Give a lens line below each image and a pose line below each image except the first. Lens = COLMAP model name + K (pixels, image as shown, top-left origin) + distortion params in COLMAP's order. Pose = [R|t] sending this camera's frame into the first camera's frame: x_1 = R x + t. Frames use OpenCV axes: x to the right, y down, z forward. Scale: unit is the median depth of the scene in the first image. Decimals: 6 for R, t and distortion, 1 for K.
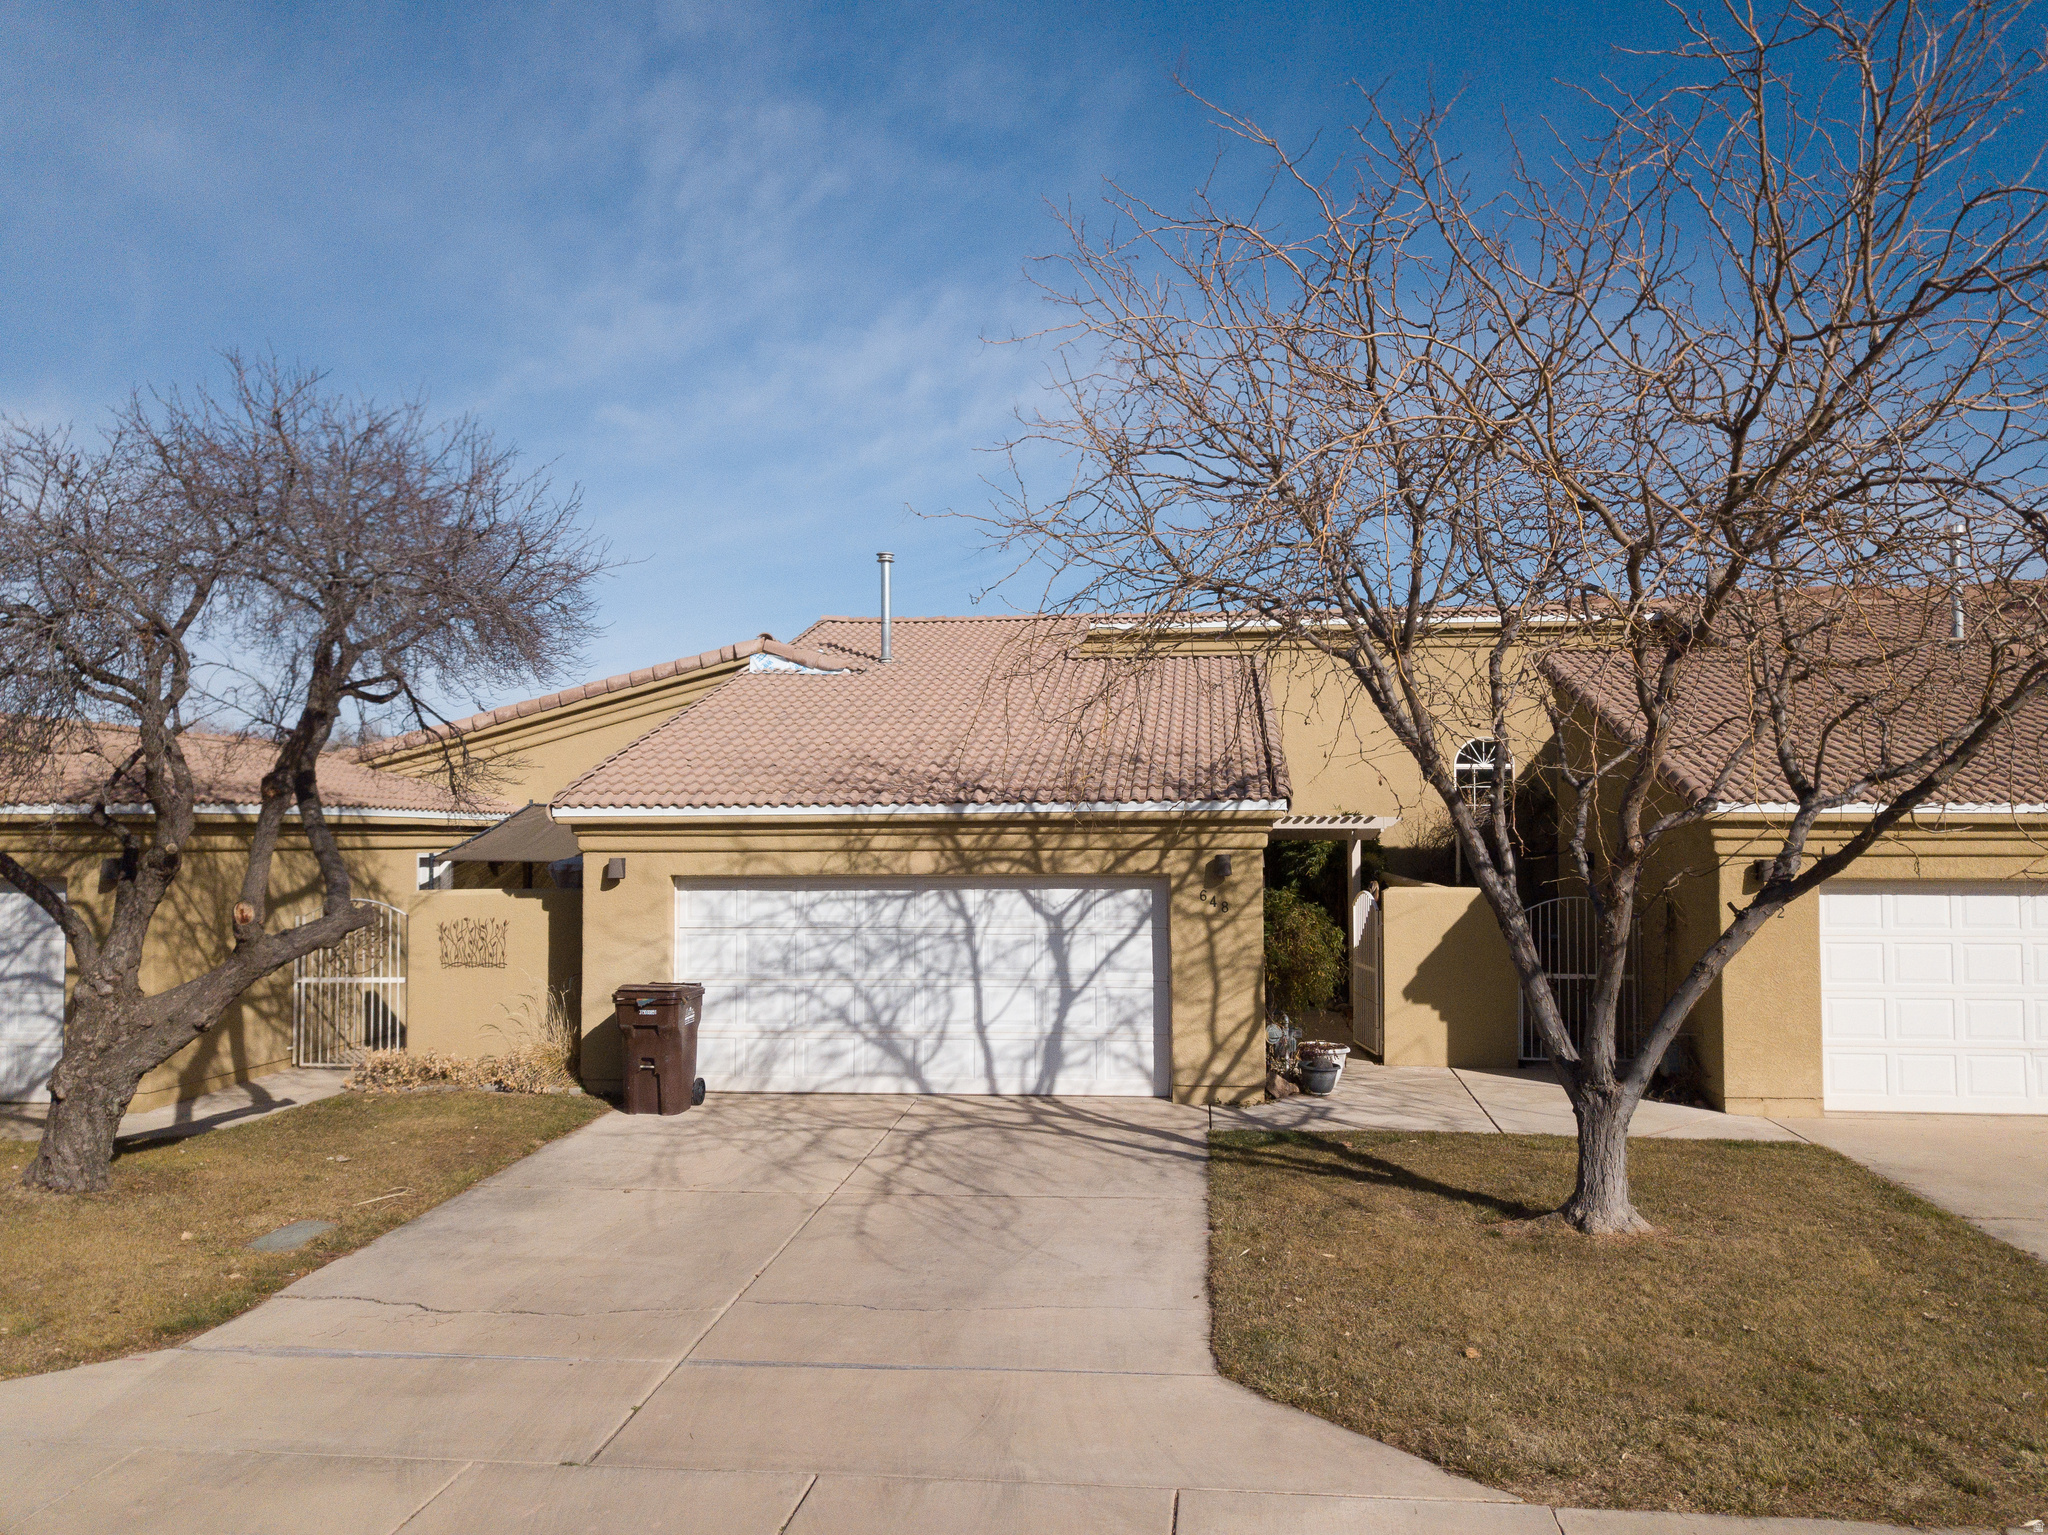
lens RADIAL K [[1571.0, 0, 1024.0], [0, 1571.0, 767.5], [0, 0, 1]] dist [0.042778, -0.050357]
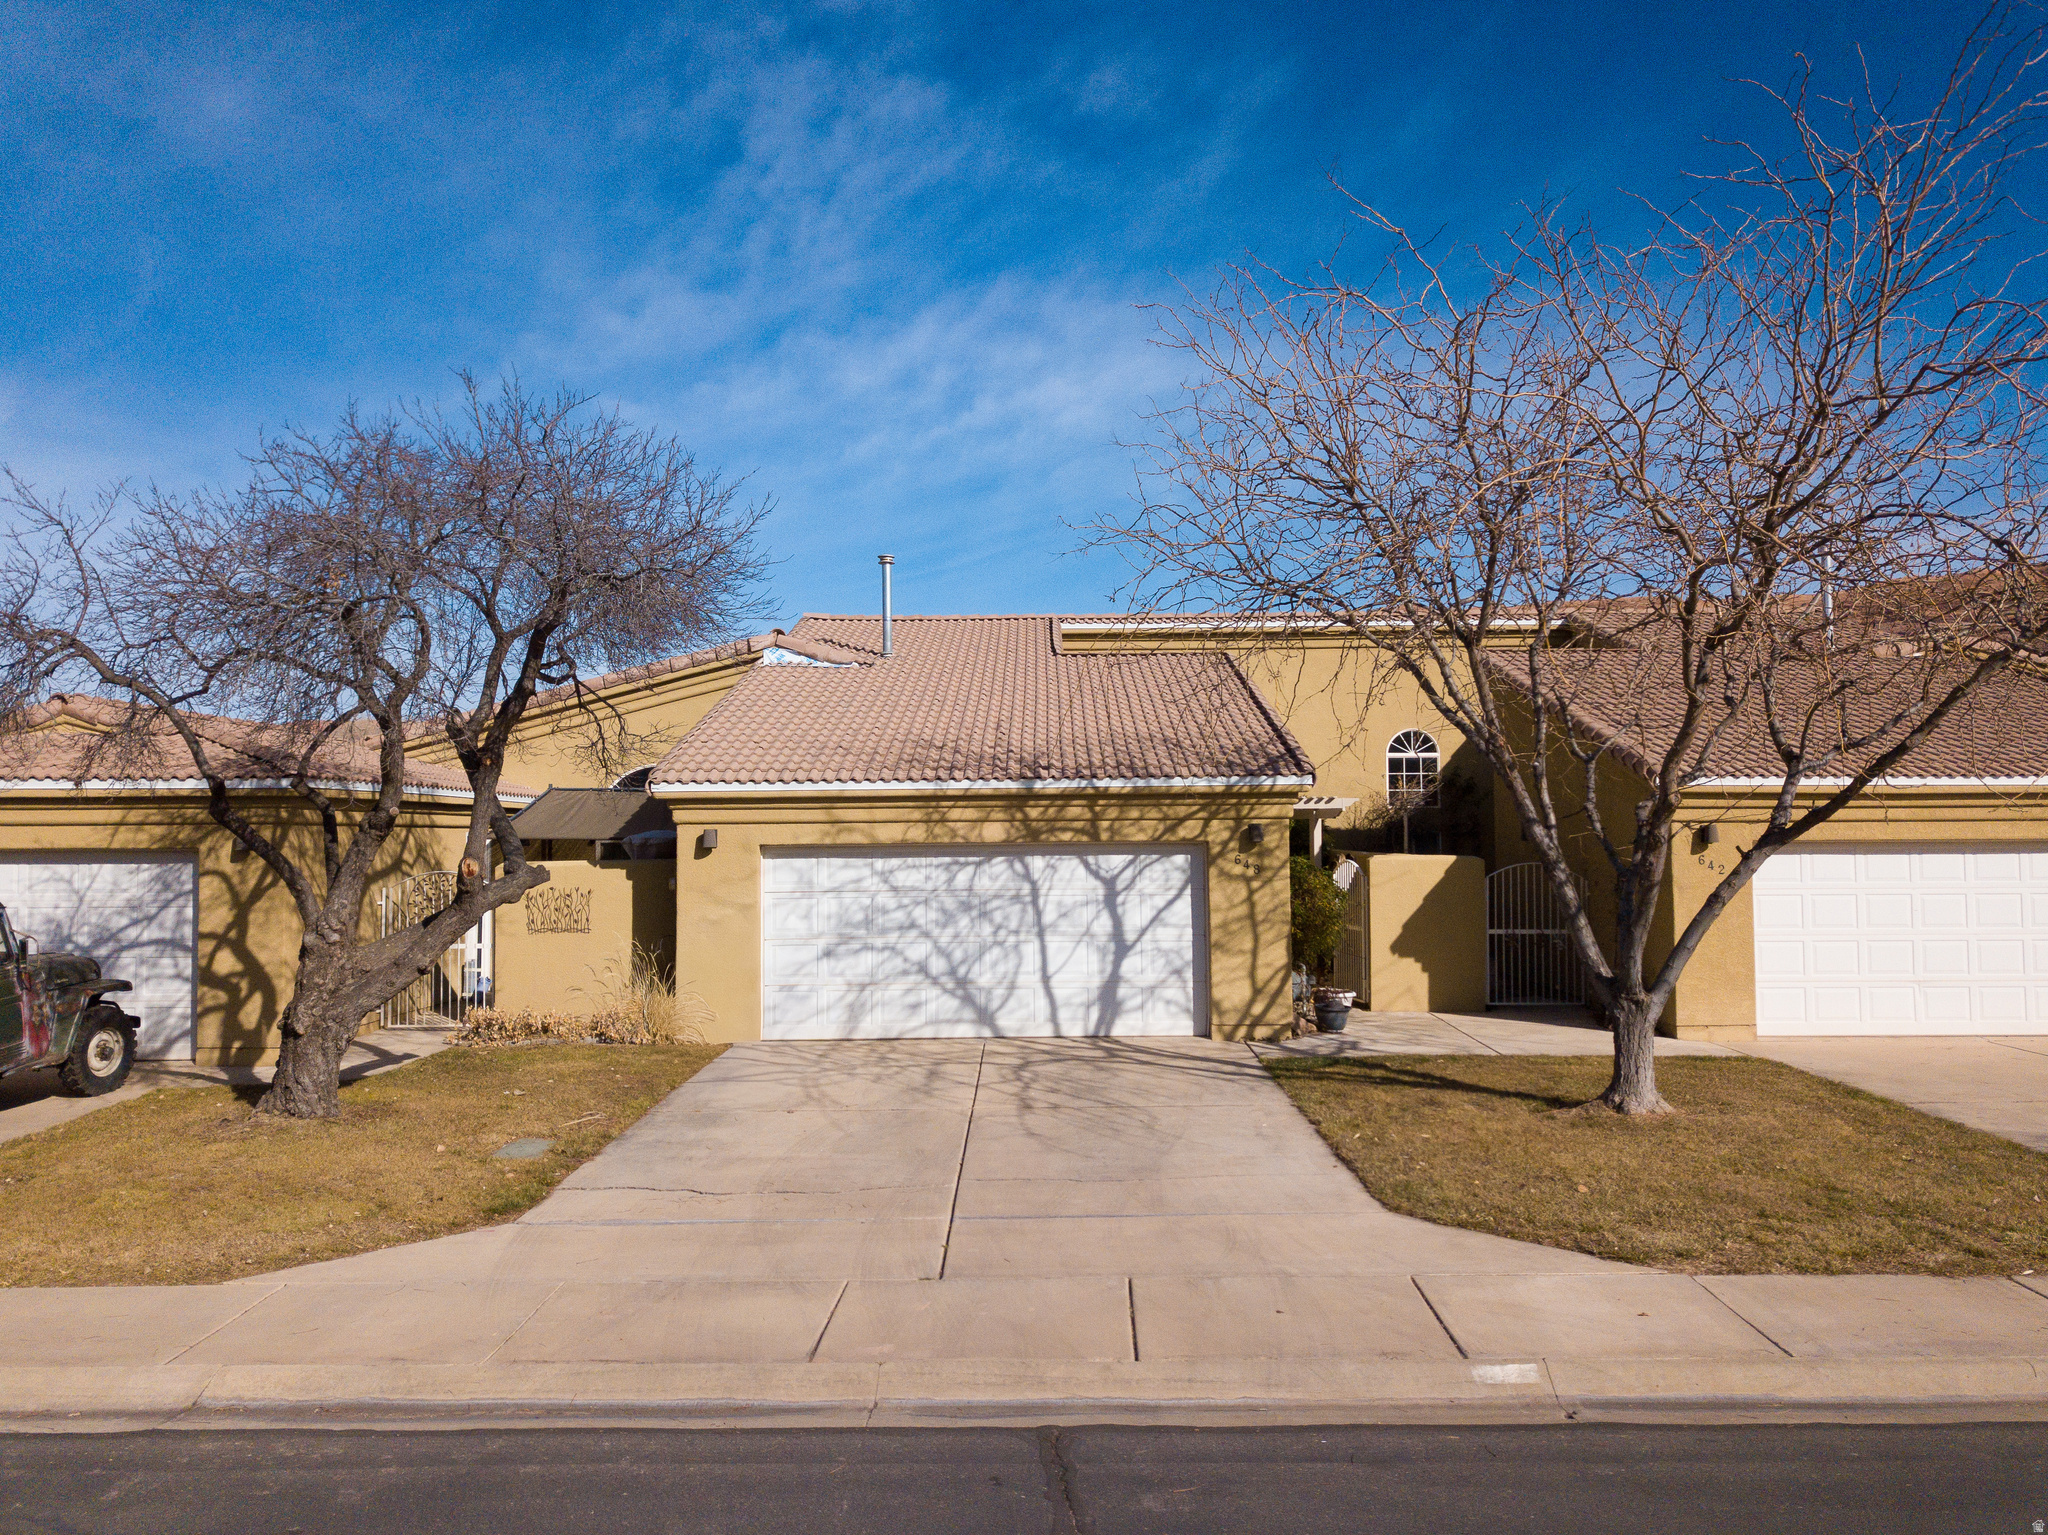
lens RADIAL K [[1572.2, 0, 1024.0], [0, 1572.2, 767.5], [0, 0, 1]] dist [0.010638, -0.007523]
pose [[0.994601, 0.000448, 0.103769, -0.160915], [-0.000184, 0.999997, -0.002555, 0.017276], [-0.103770, 0.002522, 0.994598, -0.119542]]
